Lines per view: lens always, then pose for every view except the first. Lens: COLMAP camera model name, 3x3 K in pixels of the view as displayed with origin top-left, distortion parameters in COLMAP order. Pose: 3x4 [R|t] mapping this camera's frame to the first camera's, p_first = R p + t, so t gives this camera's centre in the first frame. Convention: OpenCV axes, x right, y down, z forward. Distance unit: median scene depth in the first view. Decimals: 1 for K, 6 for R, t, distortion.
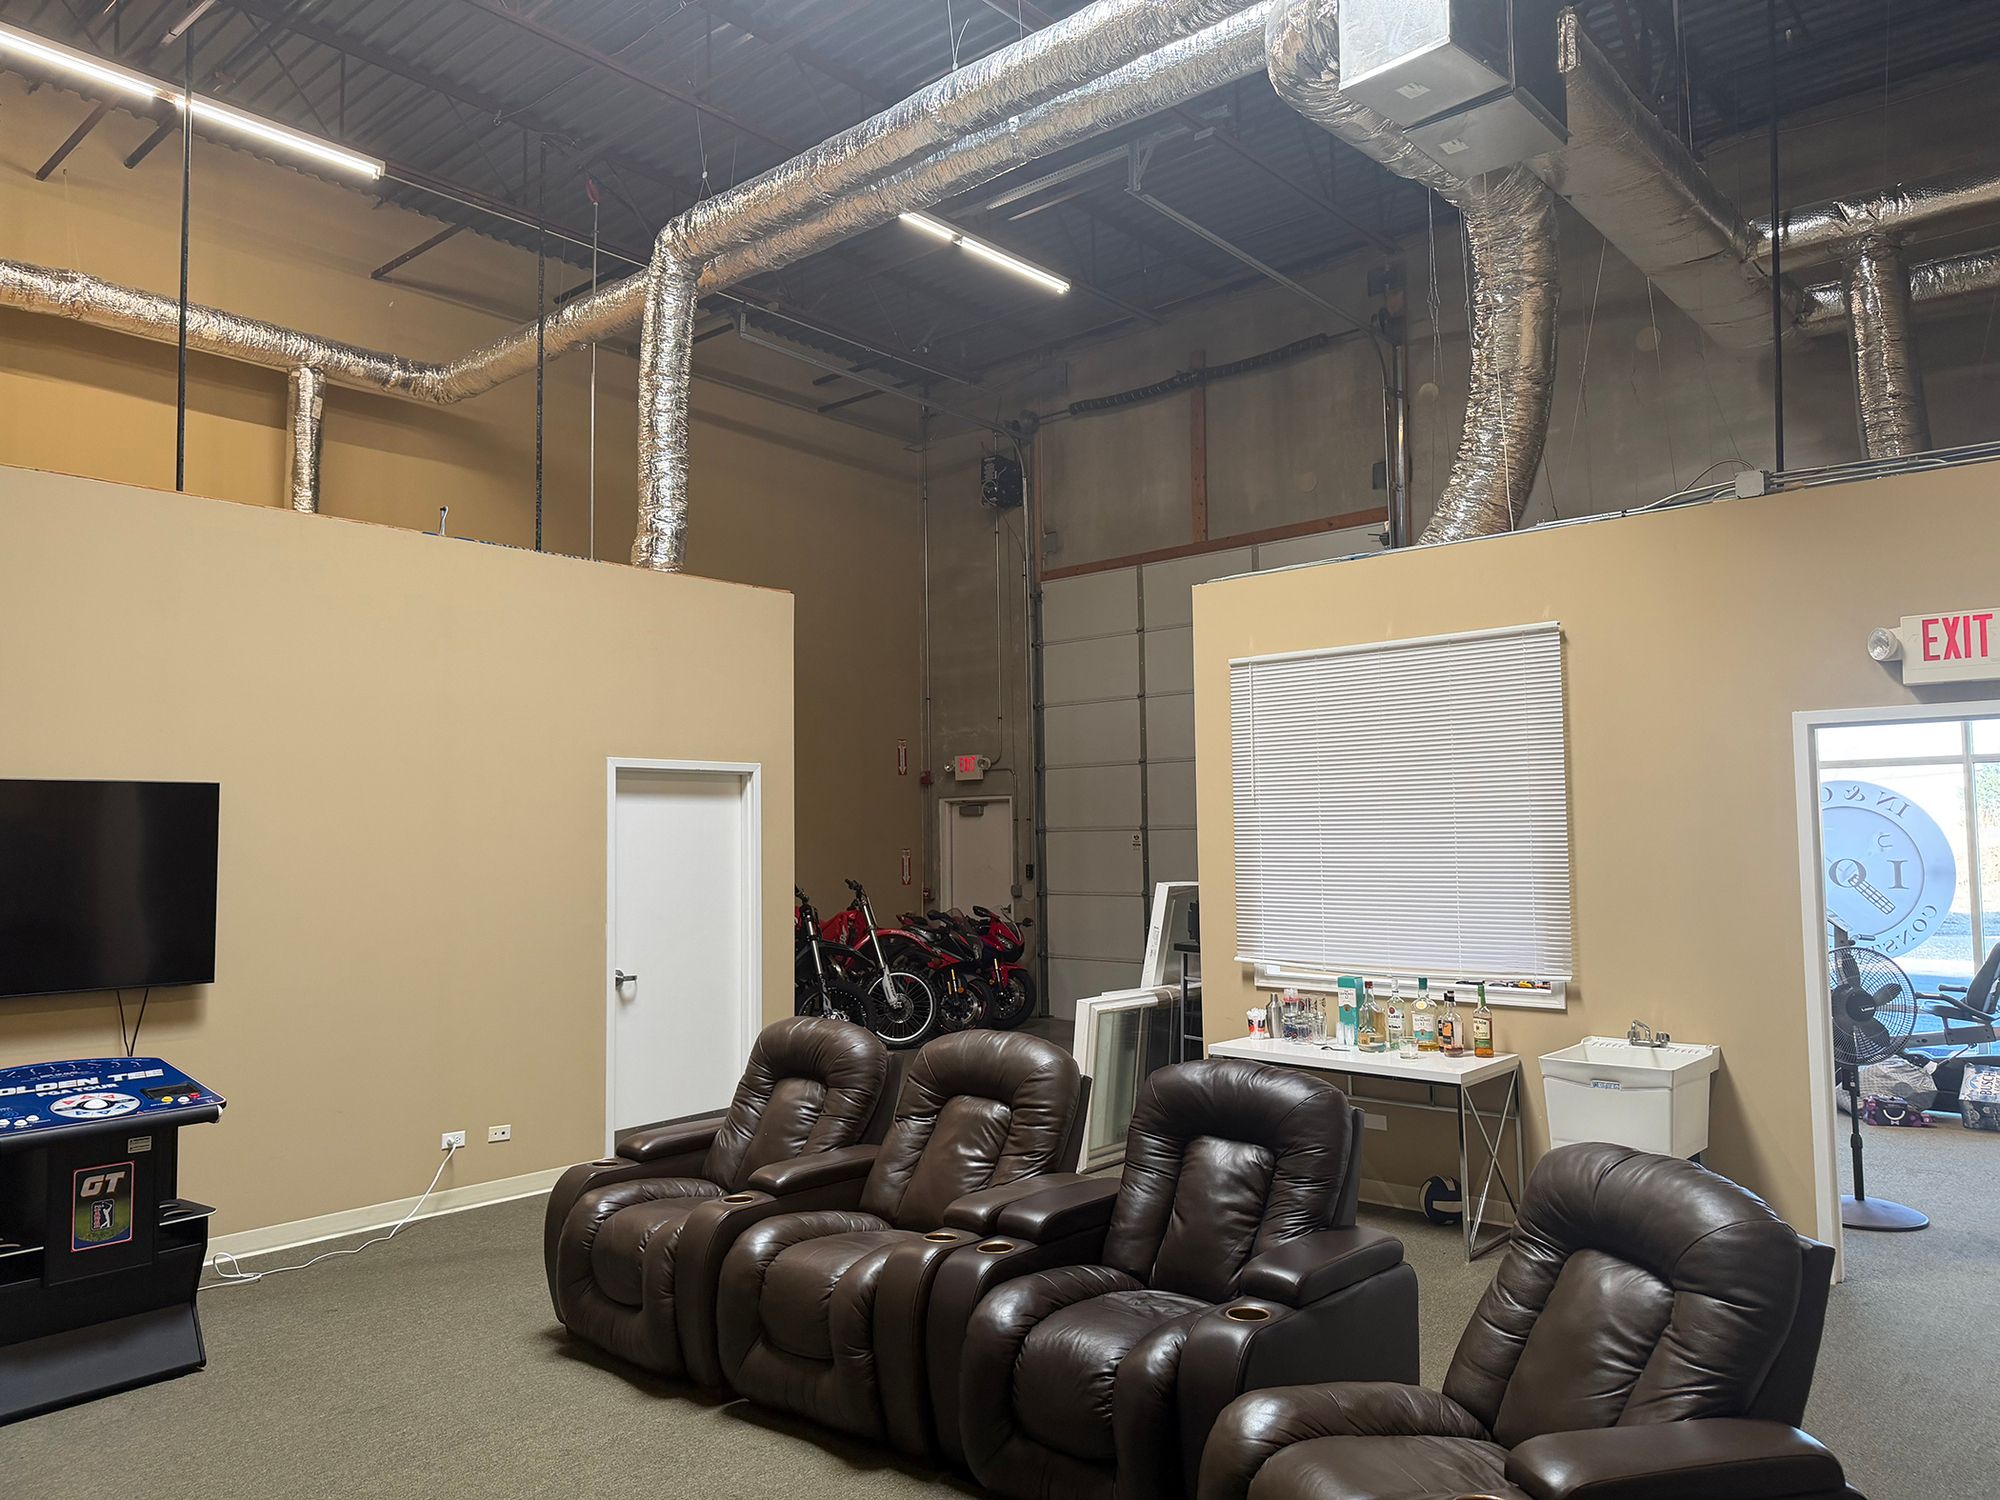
lens RADIAL K [[1419.7, 0, 1032.6], [0, 1419.7, 750.9], [0, 0, 1]] dist [0.123939, -0.124839]
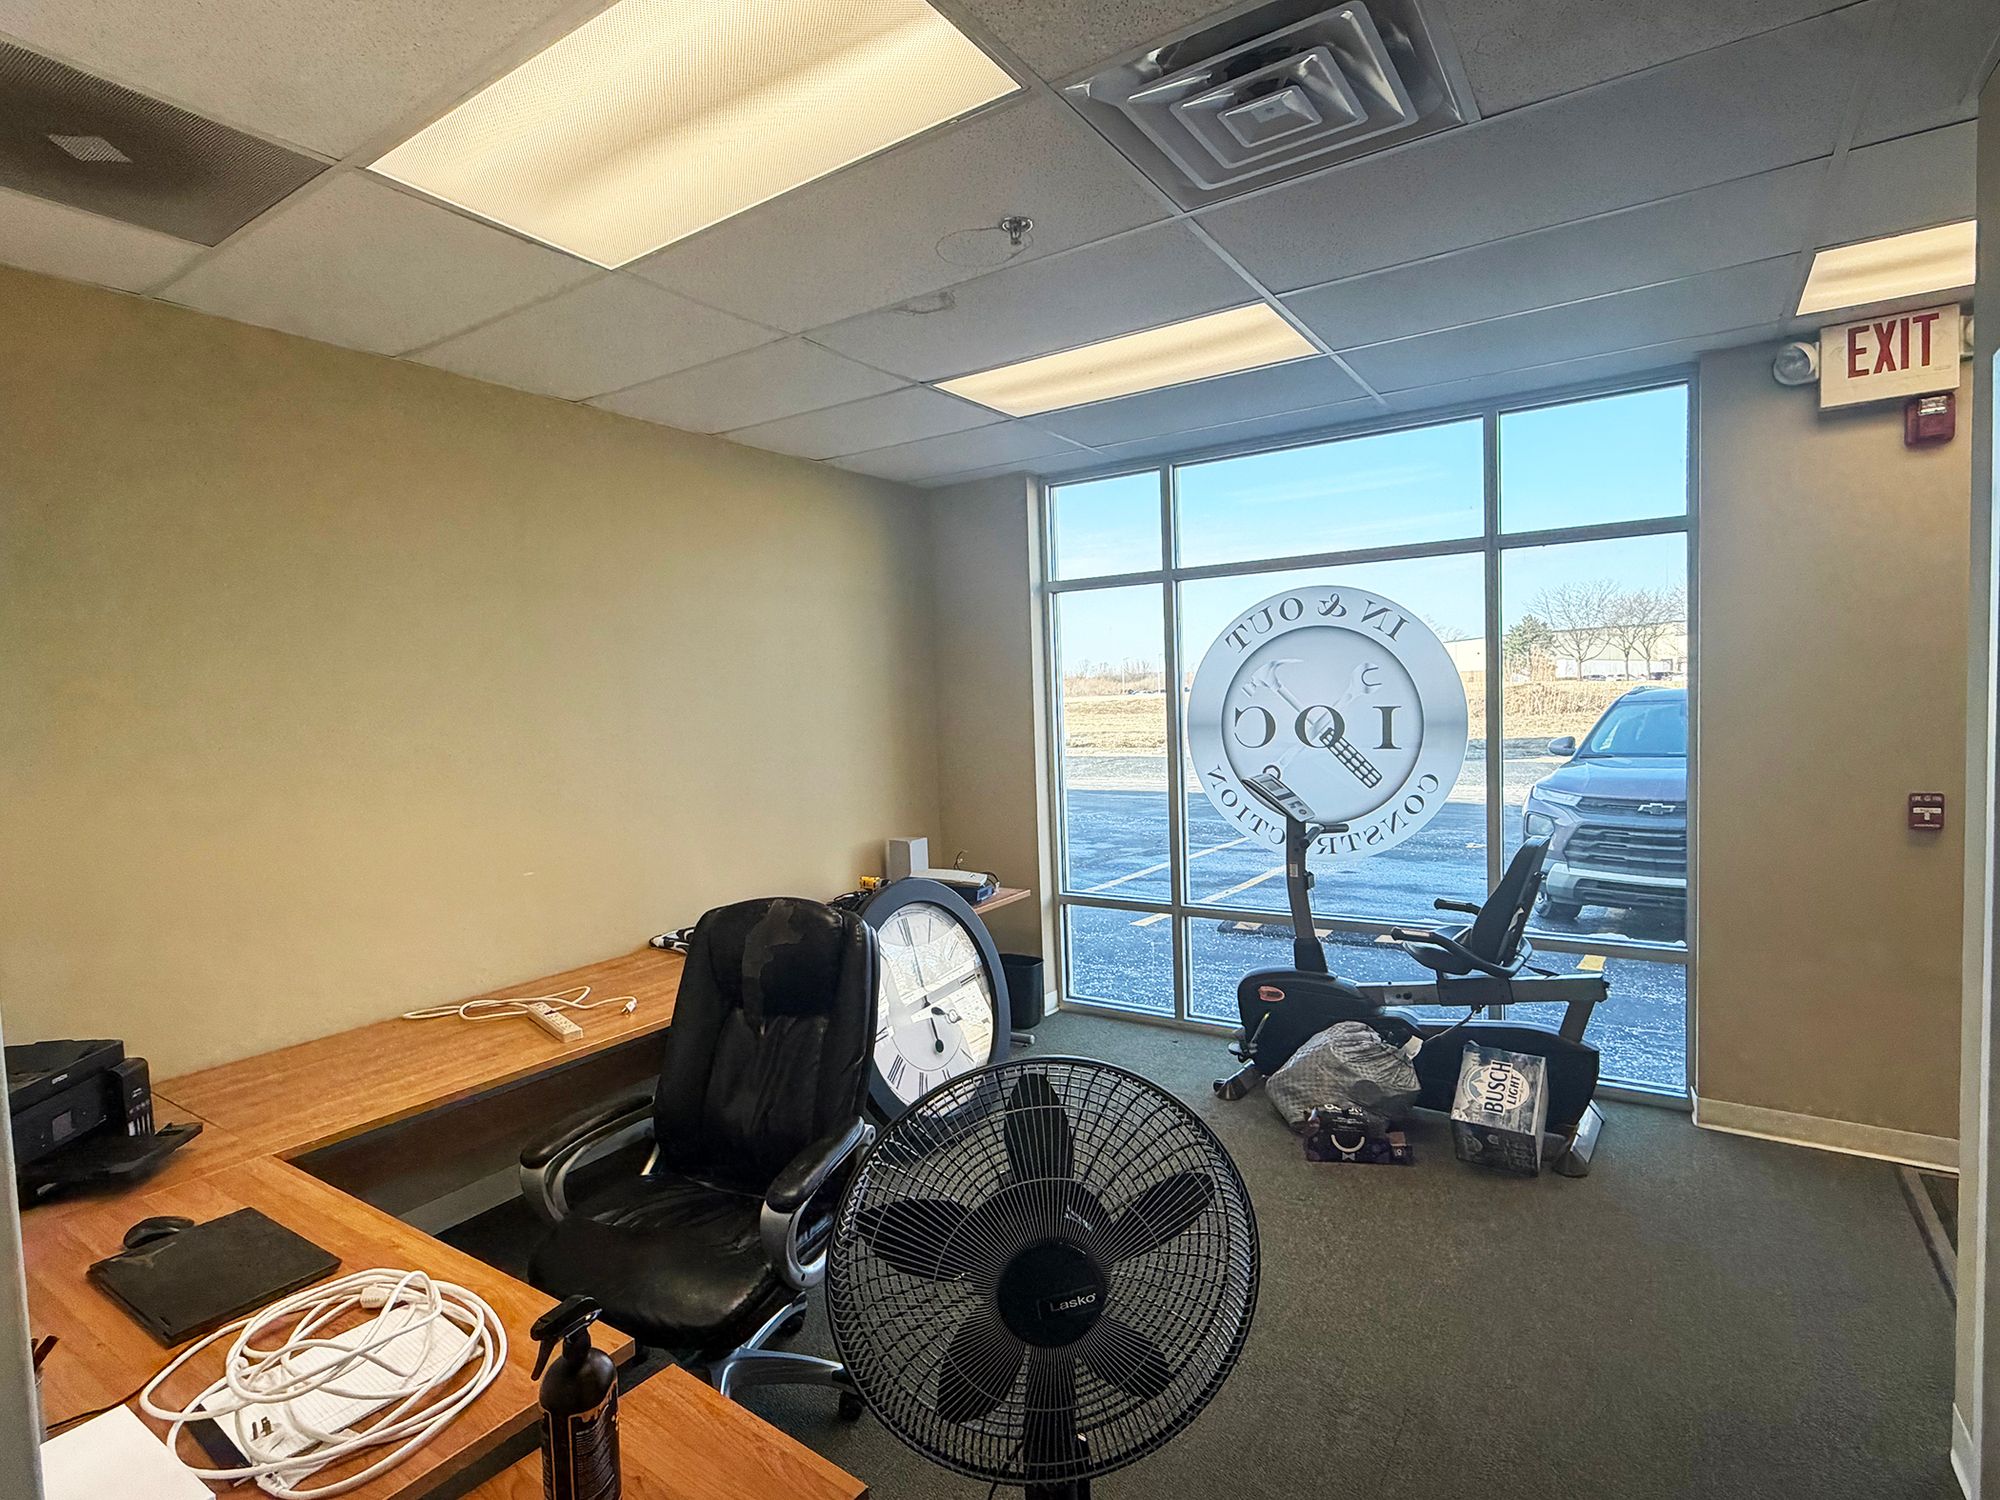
lens RADIAL K [[1006.8, 0, 1000.0], [0, 1006.8, 750.0], [0, 0, 1]] dist [0.000612, 0.000085]
pose [[0.993684, -0.027970, 0.108669, 0.445456], [0.015120, 0.992979, 0.117325, 0.047229], [-0.111187, -0.114941, 0.987130, 0.687974]]
